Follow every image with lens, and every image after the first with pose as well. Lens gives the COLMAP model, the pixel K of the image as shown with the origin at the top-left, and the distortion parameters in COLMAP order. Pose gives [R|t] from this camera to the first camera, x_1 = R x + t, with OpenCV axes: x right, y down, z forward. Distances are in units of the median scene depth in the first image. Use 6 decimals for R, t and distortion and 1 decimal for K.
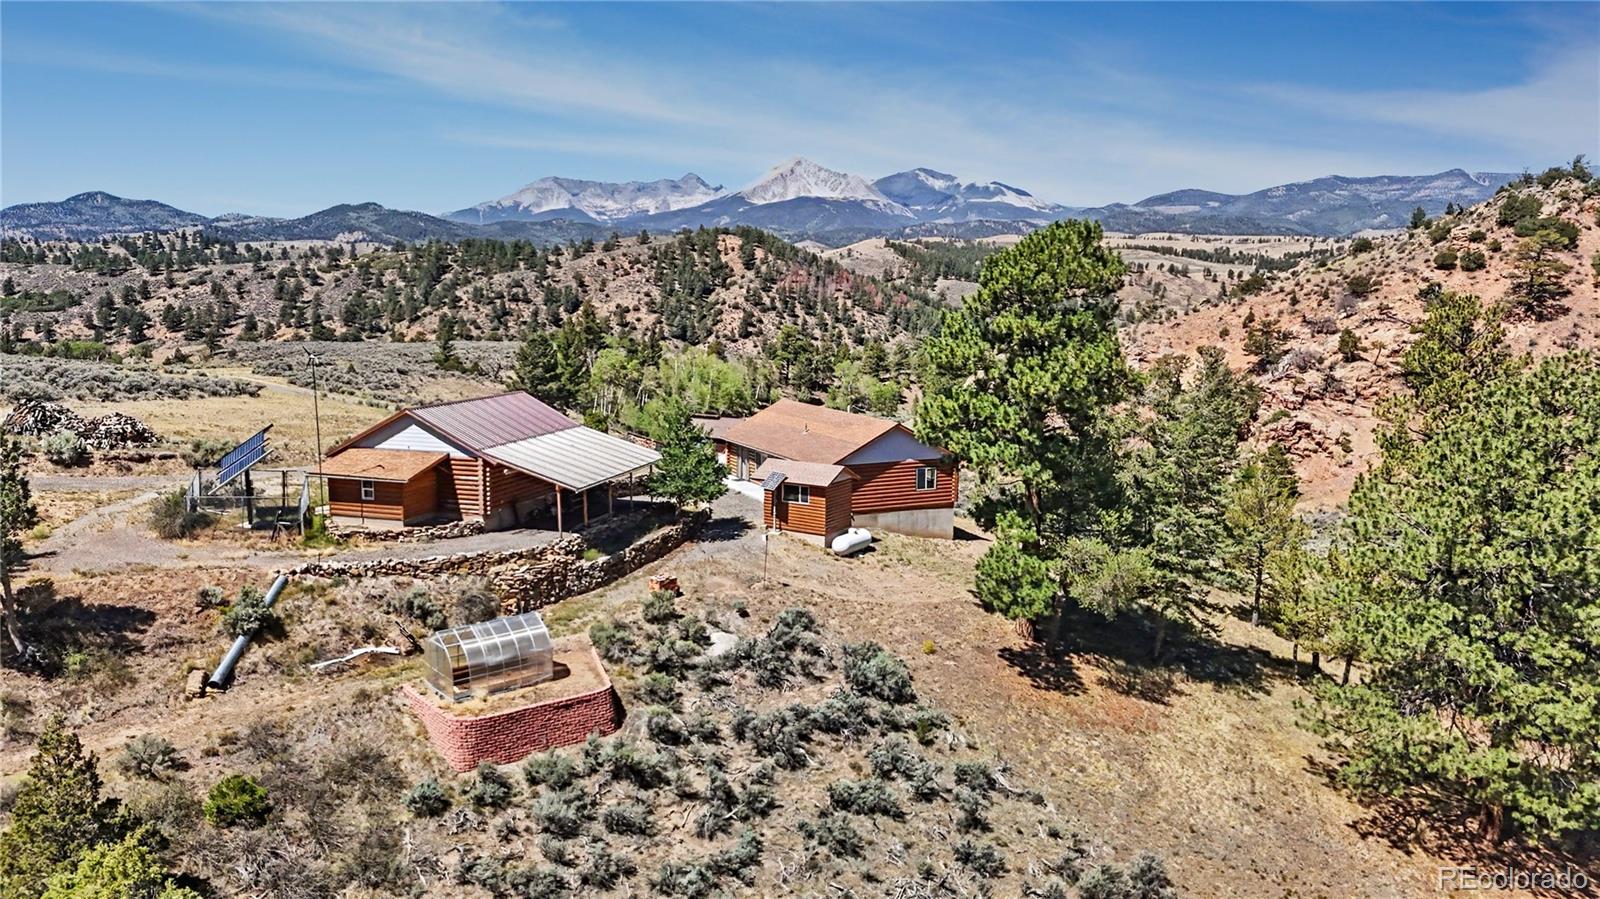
lens RADIAL K [[1200.3, 0, 800.0], [0, 1200.3, 449.5], [0, 0, 1]] dist [0.053510, -0.037976]
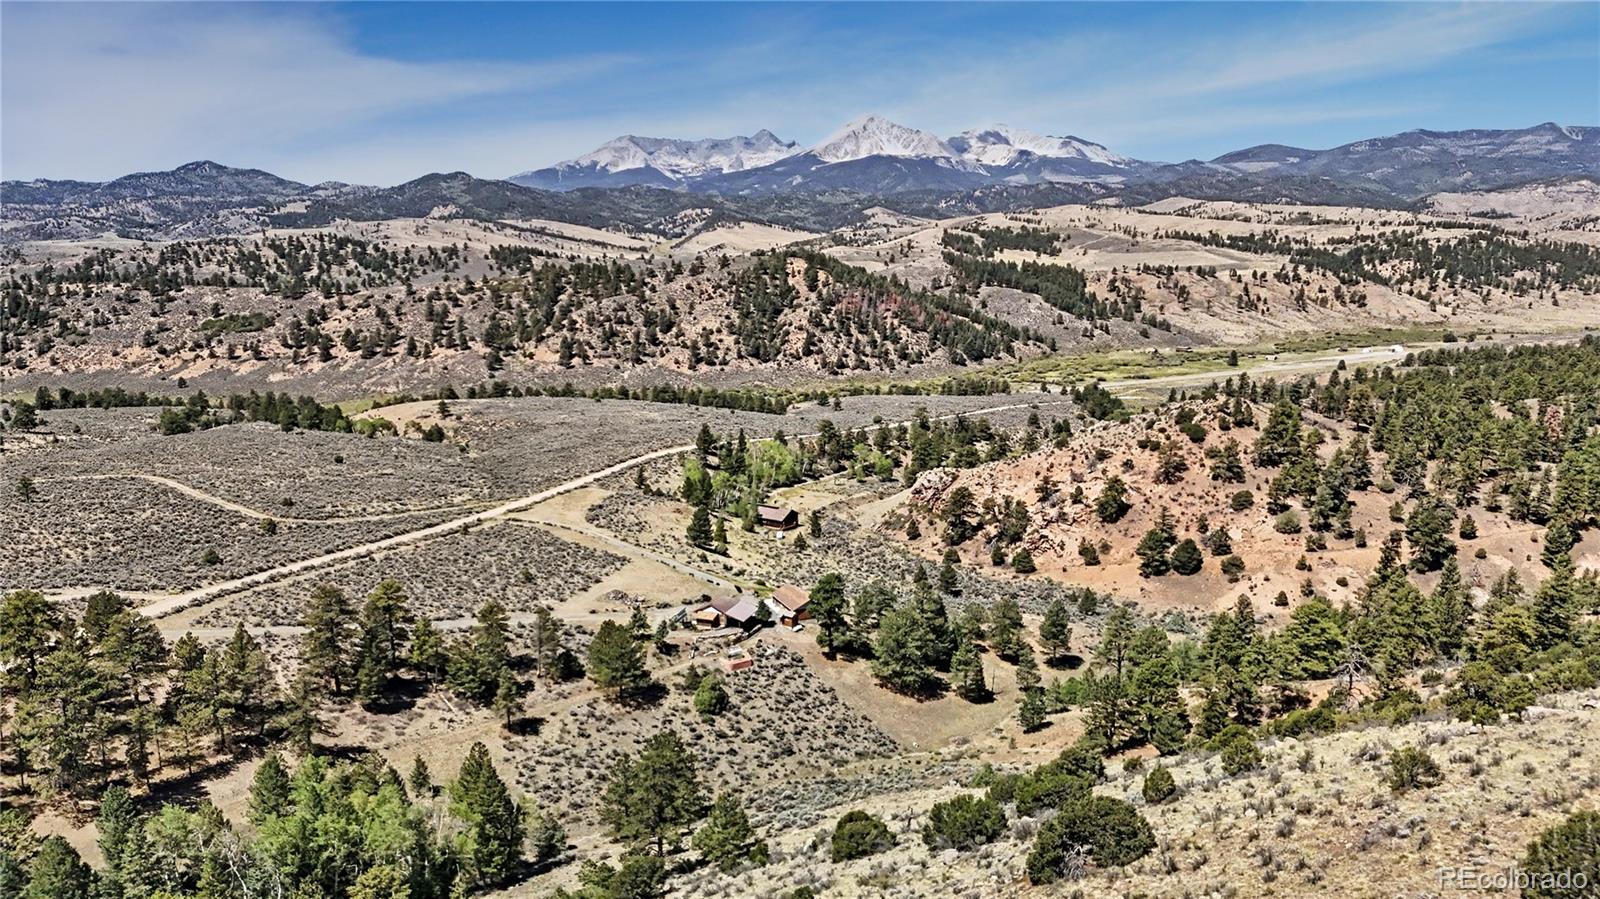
lens RADIAL K [[1205.0, 0, 800.0], [0, 1205.0, 449.5], [0, 0, 1]] dist [0.120396, -0.164868]
pose [[0.998205, 0.009552, -0.059127, 0.018614], [-0.007079, 0.999097, 0.041900, -0.047031], [0.059474, -0.041406, 0.997371, -0.211887]]
